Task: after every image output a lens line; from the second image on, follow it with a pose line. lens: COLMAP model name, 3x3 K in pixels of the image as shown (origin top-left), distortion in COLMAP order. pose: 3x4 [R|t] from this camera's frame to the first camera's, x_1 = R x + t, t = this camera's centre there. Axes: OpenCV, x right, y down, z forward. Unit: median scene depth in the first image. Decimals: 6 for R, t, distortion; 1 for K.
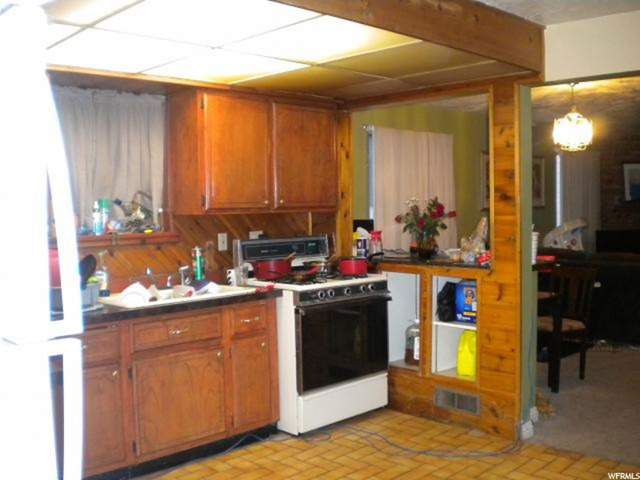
lens RADIAL K [[673.6, 0, 320.0], [0, 673.6, 240.0], [0, 0, 1]] dist [-0.042747, -0.271490]
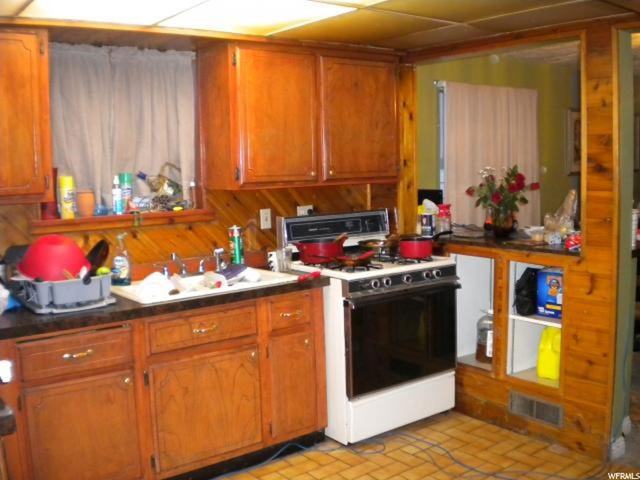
lens RADIAL K [[673.6, 0, 320.0], [0, 673.6, 240.0], [0, 0, 1]] dist [-0.042747, -0.271490]
pose [[0.993112, 0.004732, -0.117072, 0.031573], [0.002696, 0.997997, 0.063203, -0.027653], [0.117137, -0.063083, 0.991110, 0.152897]]
